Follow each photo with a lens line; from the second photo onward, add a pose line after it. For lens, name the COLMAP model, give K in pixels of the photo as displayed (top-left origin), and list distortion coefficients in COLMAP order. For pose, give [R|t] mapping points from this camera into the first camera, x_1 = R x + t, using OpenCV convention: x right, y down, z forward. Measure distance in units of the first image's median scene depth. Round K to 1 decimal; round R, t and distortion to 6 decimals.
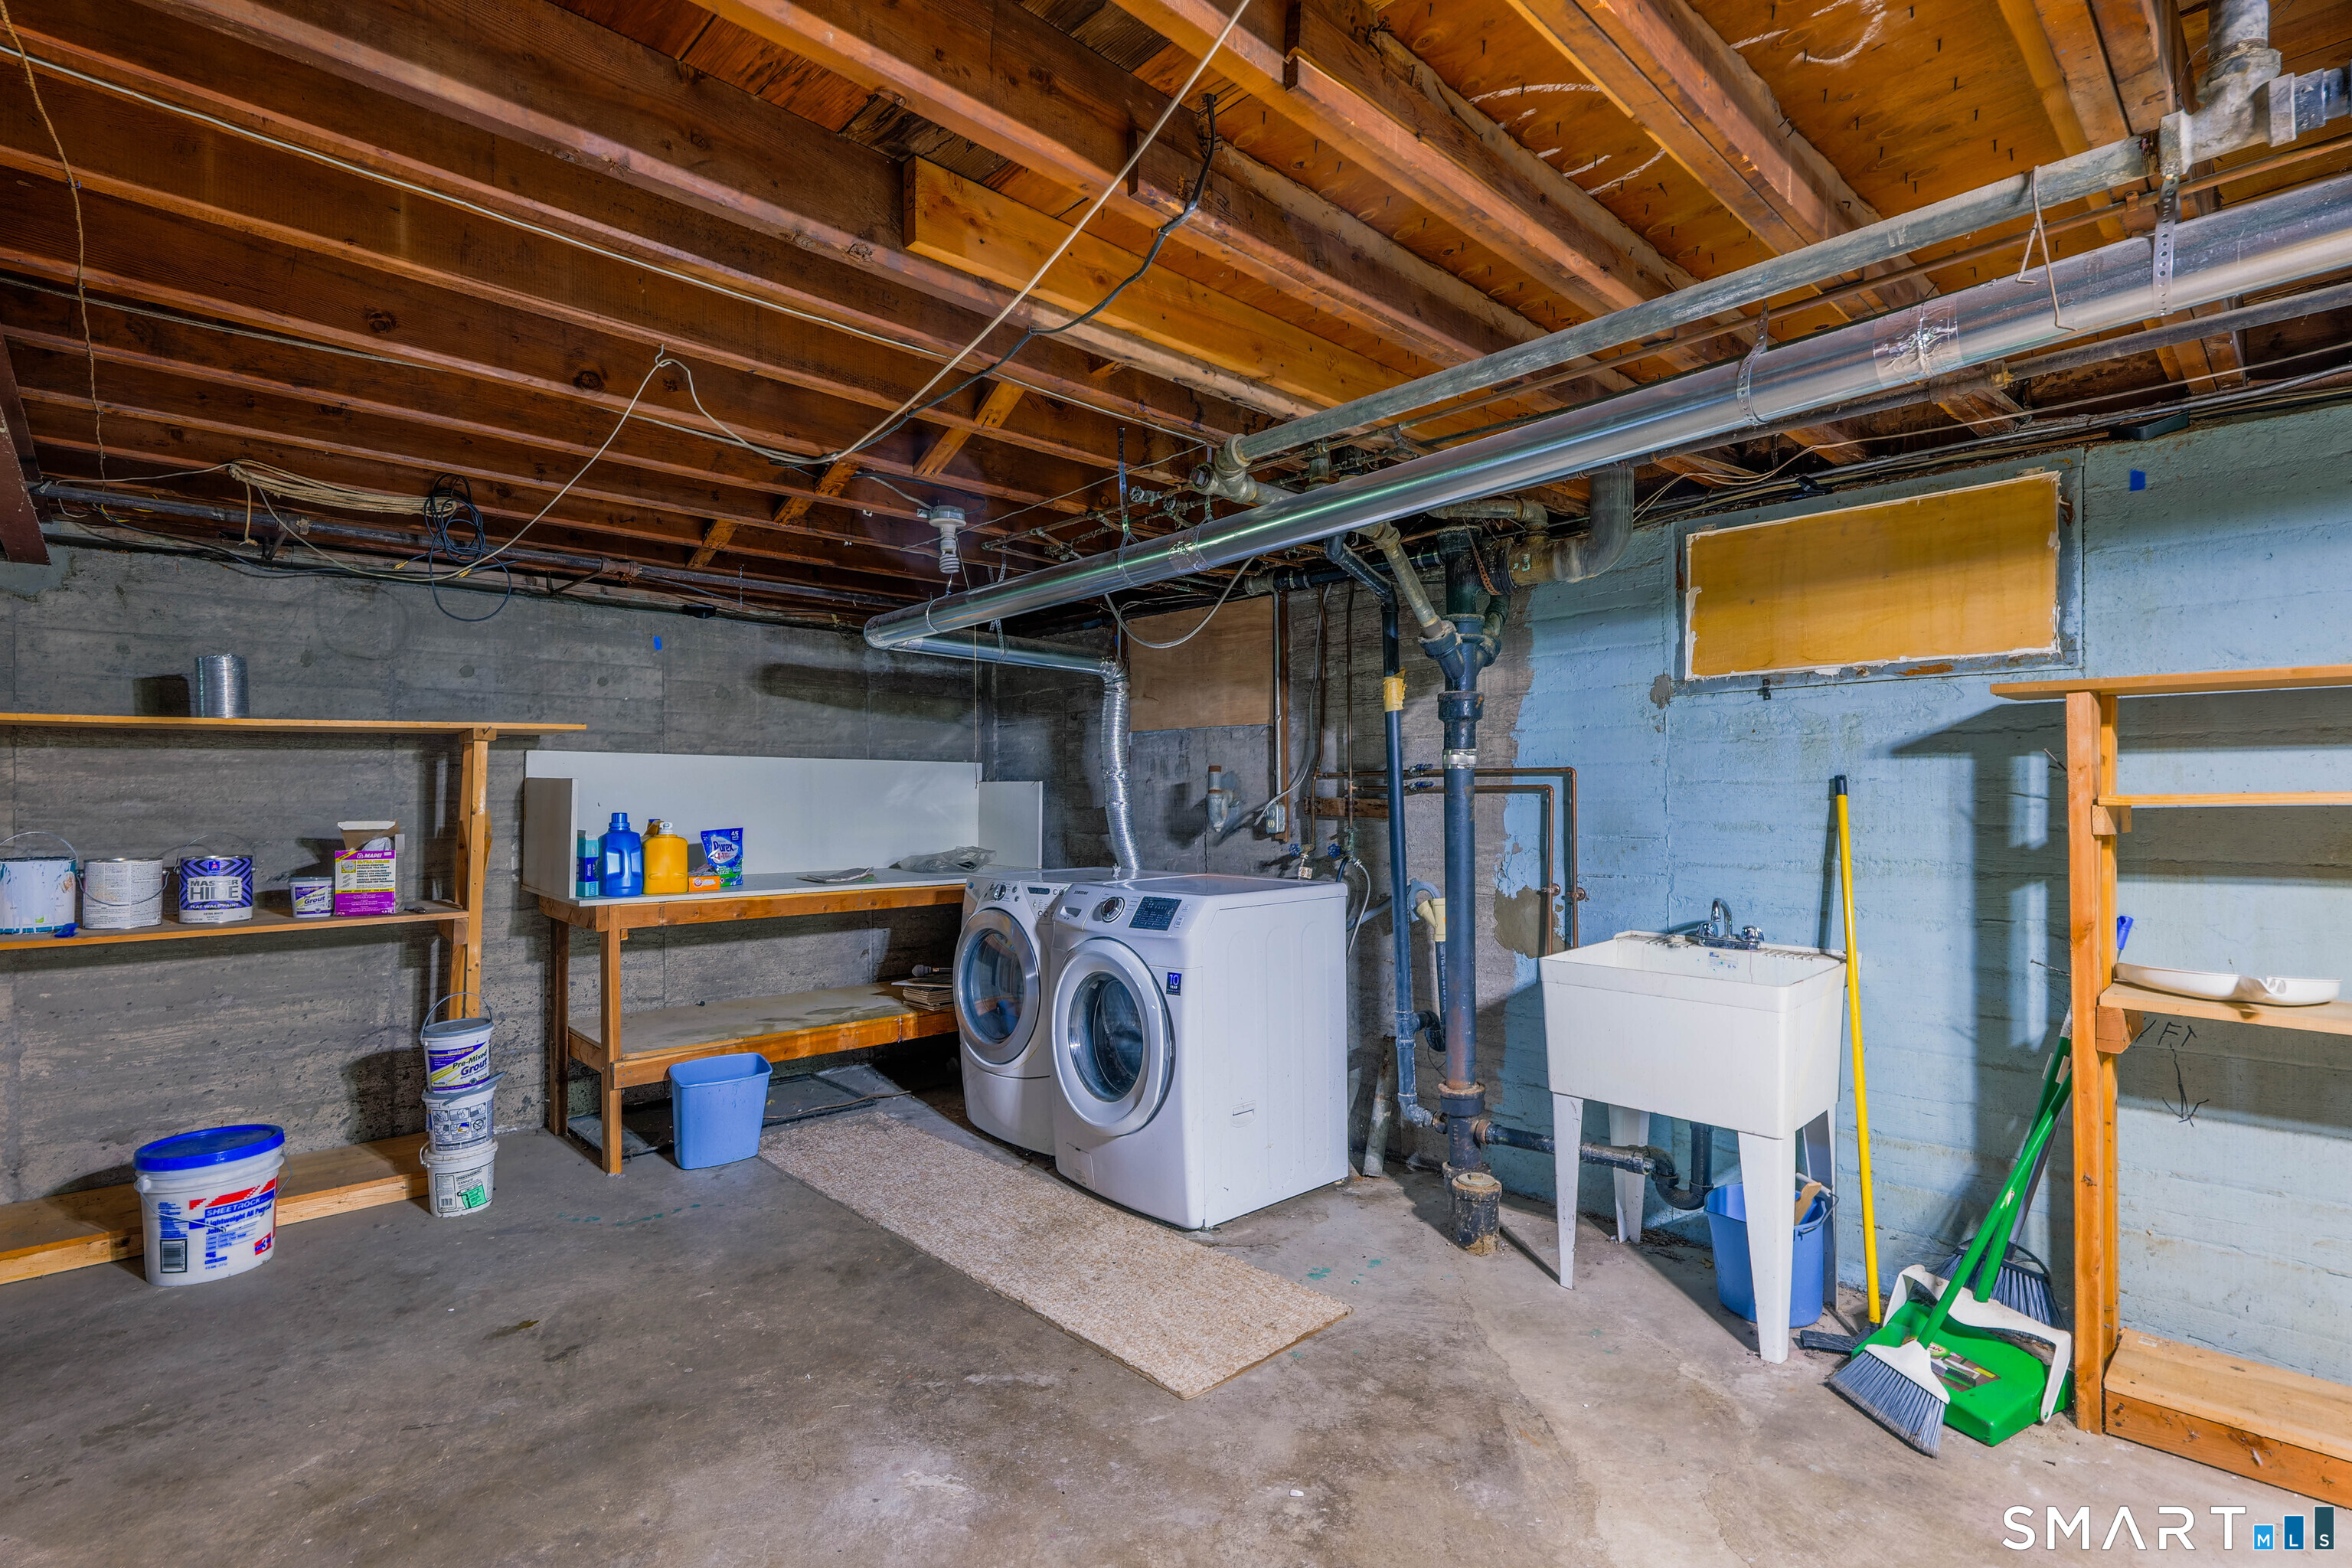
lens RADIAL K [[1082.3, 0, 1173.1], [0, 1082.3, 787.8], [0, 0, 1]] dist [0.005623, -0.002004]
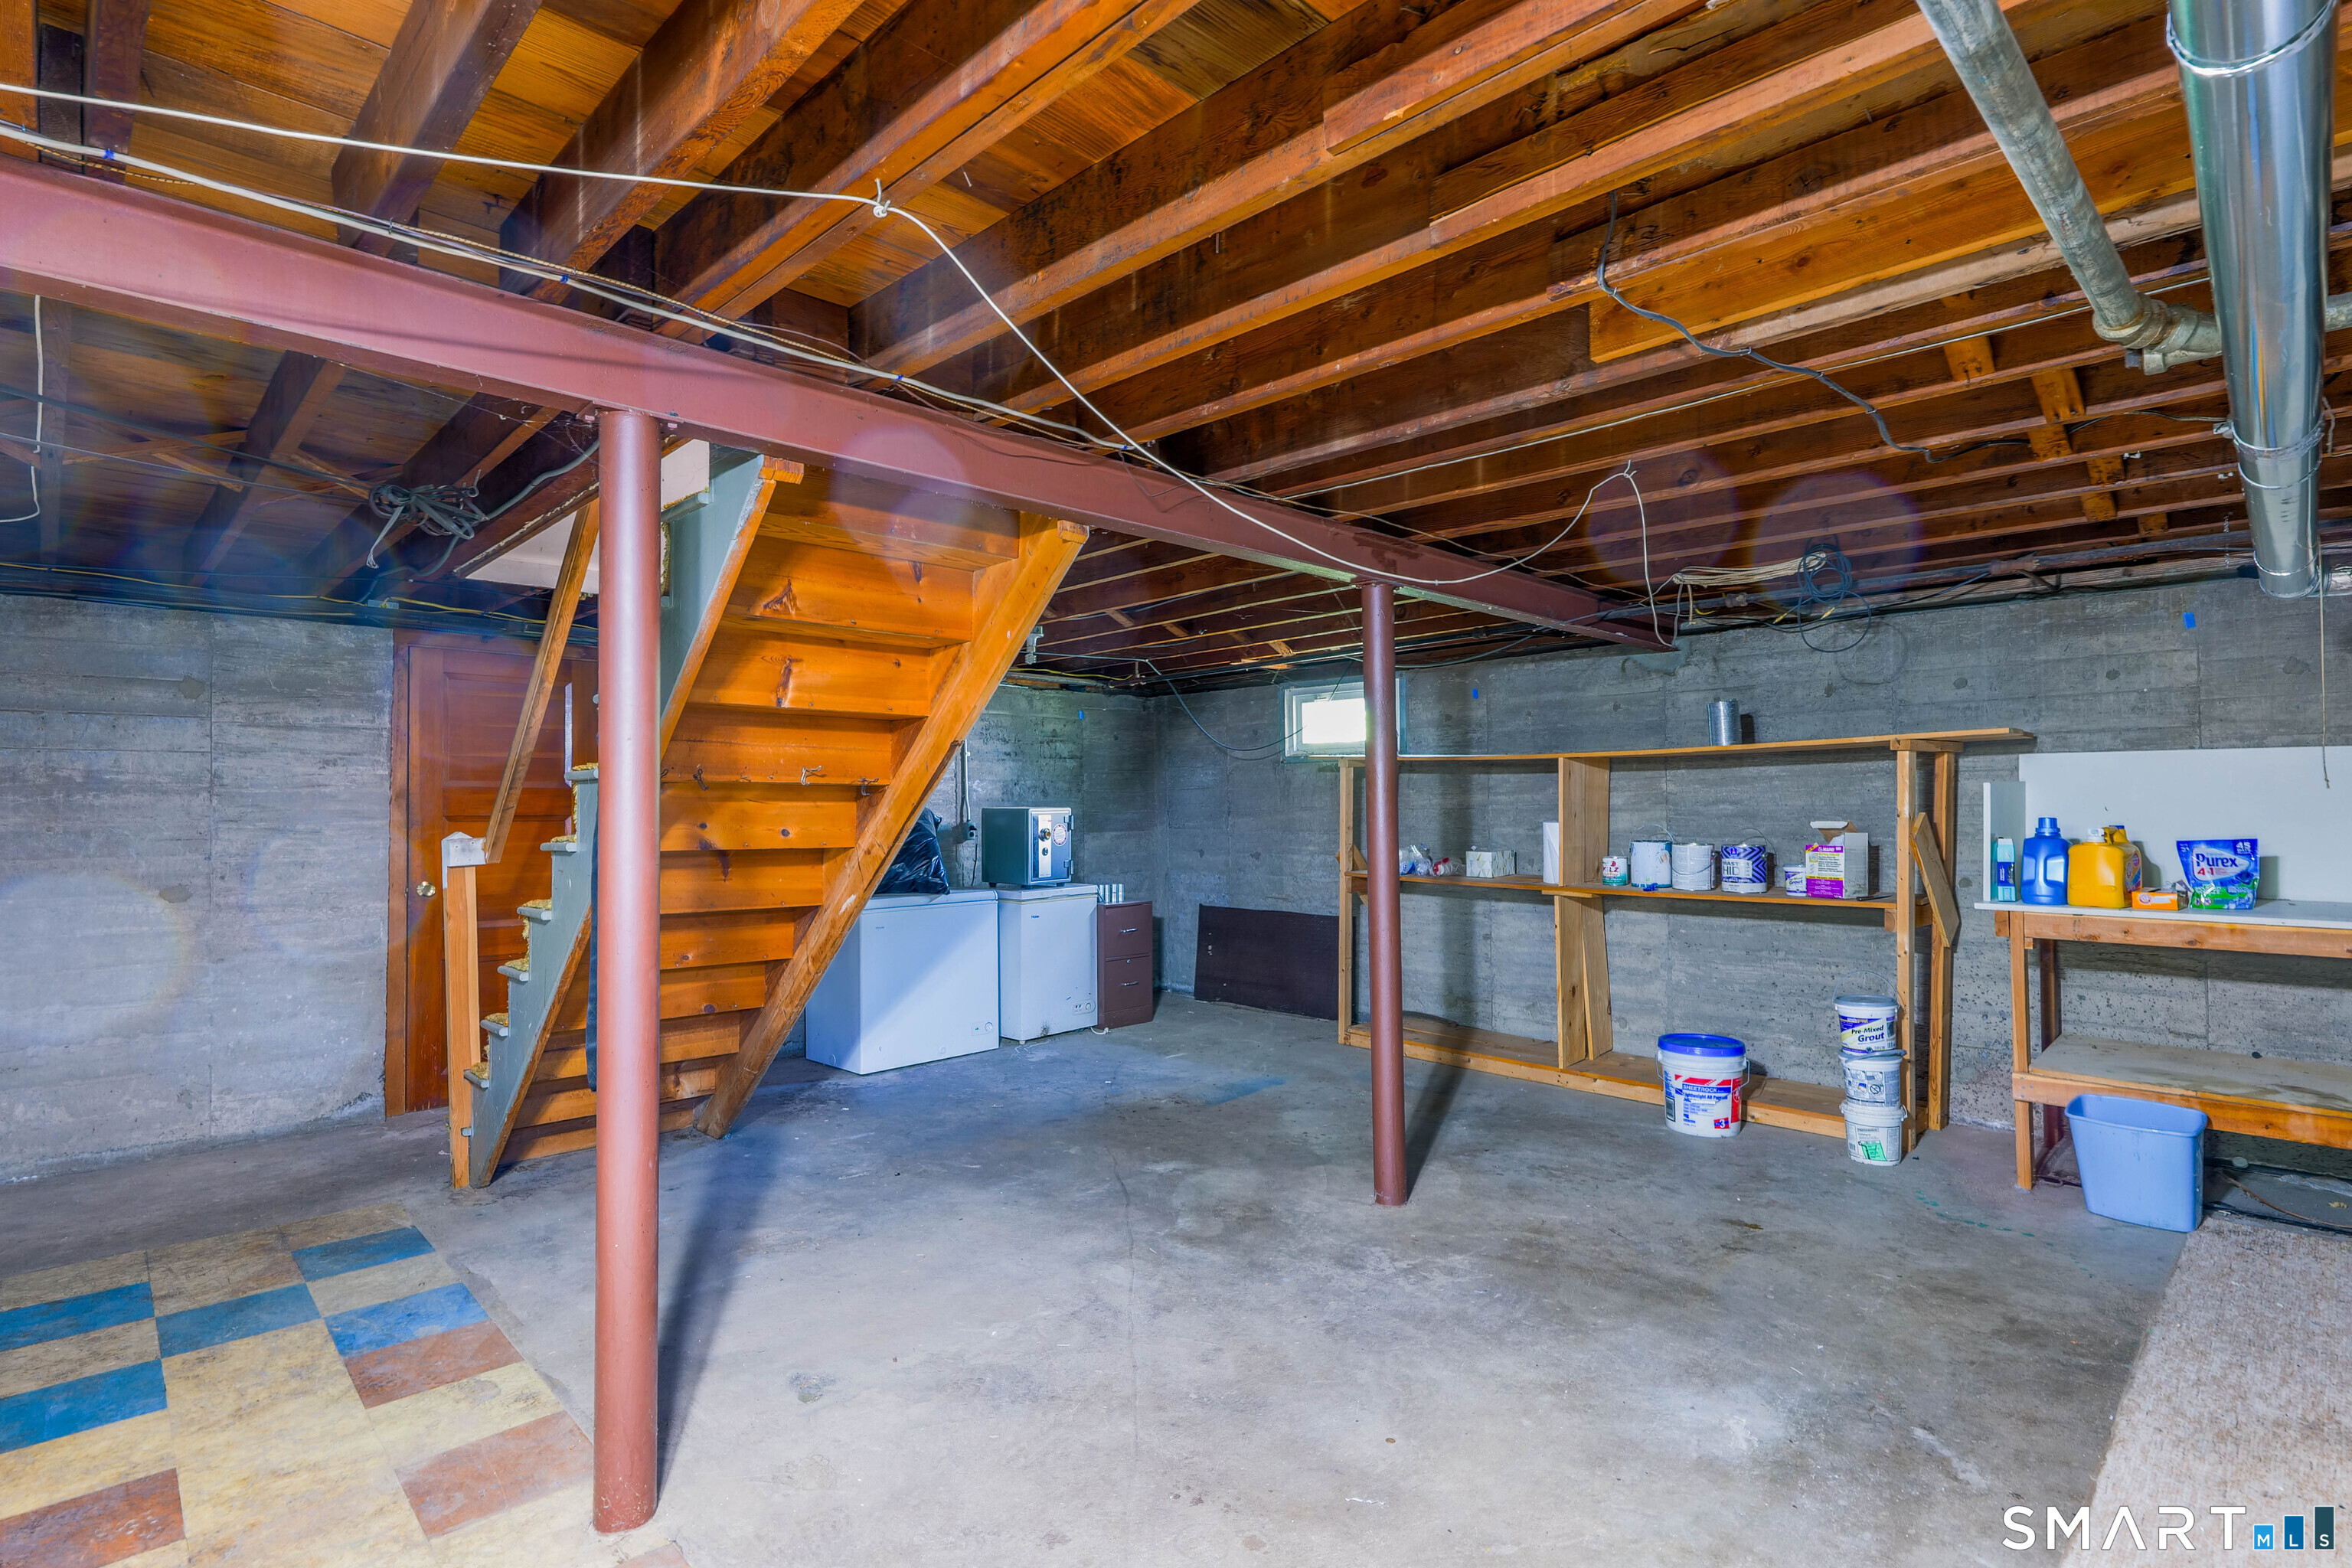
lens RADIAL K [[1082.3, 0, 1172.6], [0, 1082.3, 793.1], [0, 0, 1]] dist [0.005623, -0.002004]
pose [[0.045159, -0.010319, -0.998927, 0.464355], [0.012005, 0.999880, -0.009786, 0.002408], [0.998908, -0.011550, 0.045278, 0.214568]]
